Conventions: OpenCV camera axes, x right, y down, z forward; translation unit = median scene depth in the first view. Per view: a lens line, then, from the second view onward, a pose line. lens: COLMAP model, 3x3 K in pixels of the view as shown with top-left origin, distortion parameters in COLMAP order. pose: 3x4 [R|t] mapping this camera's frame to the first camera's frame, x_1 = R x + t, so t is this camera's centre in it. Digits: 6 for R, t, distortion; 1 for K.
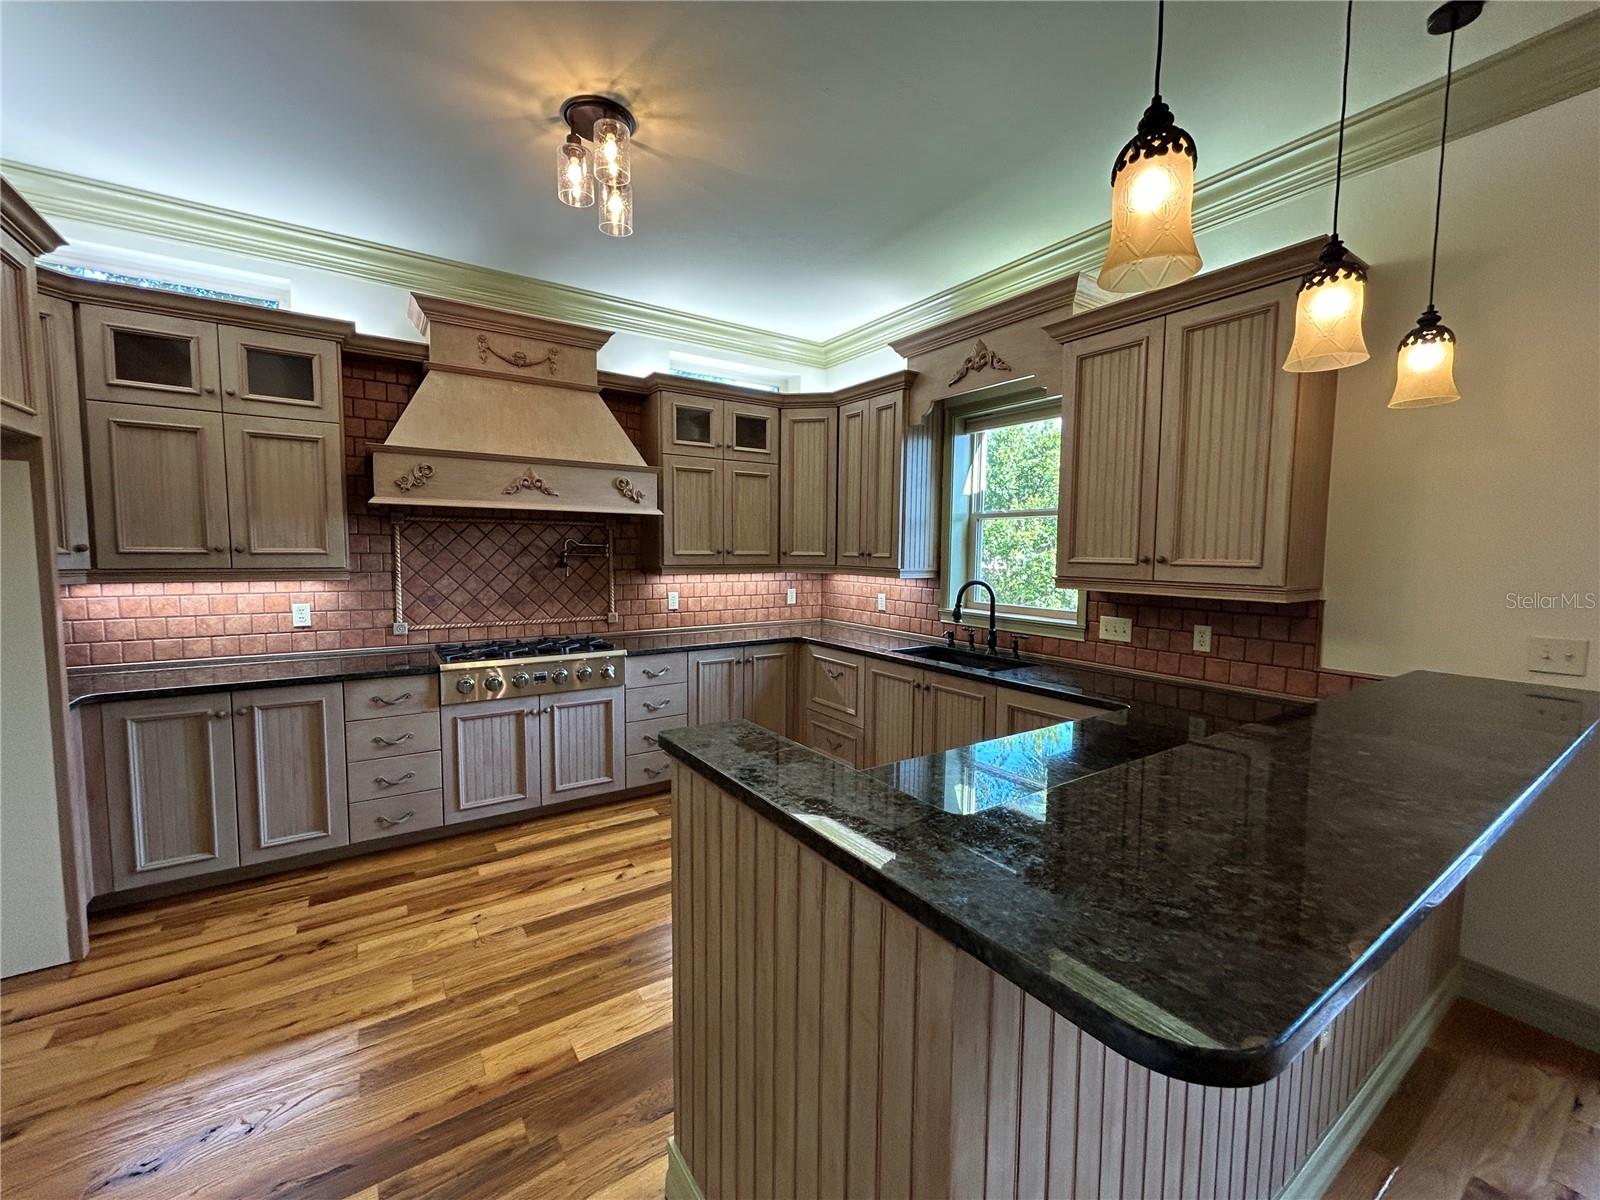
lens RADIAL K [[649.7, 0, 799.1], [0, 649.7, 596.9], [0, 0, 1]] dist [-0.002736, 0.000237]
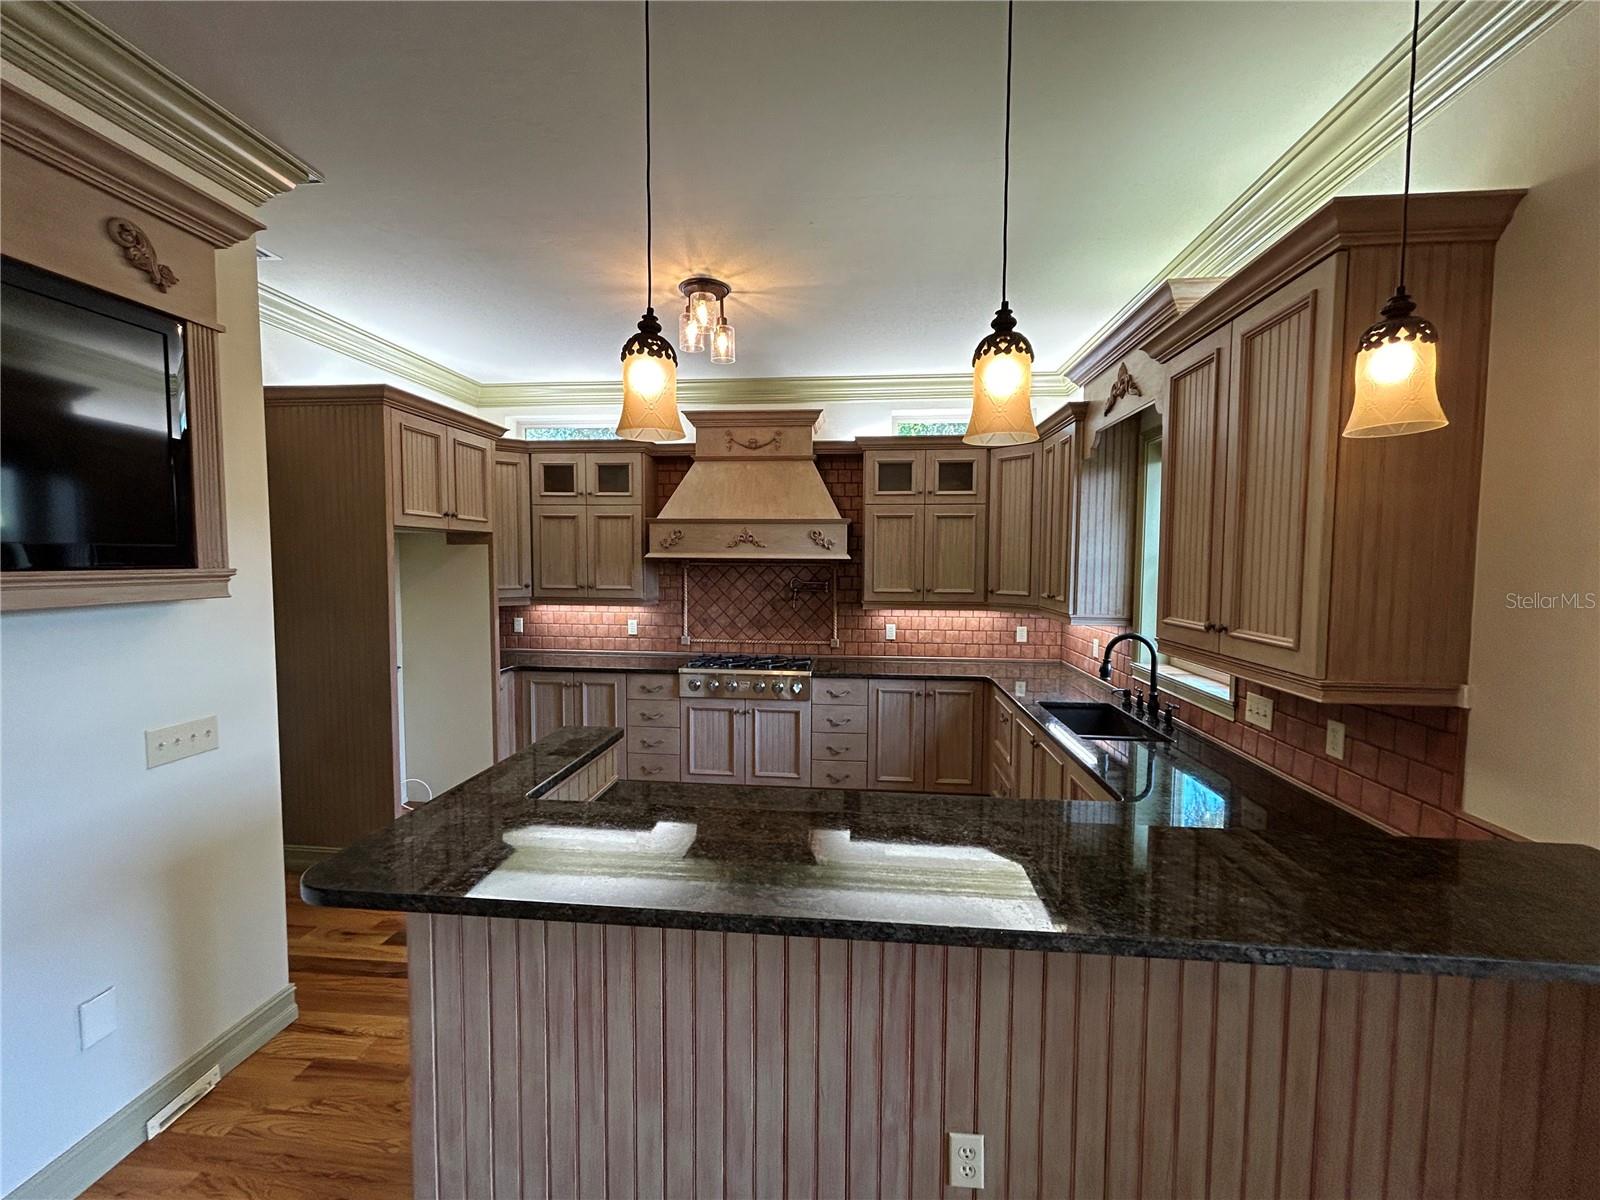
lens RADIAL K [[649.7, 0, 799.3], [0, 649.7, 598.2], [0, 0, 1]] dist [-0.002736, 0.000237]
pose [[0.770928, 0.033076, -0.636063, 0.481756], [-0.046436, 0.998912, -0.004337, -0.048707], [0.635227, 0.032880, 0.771625, 0.047686]]
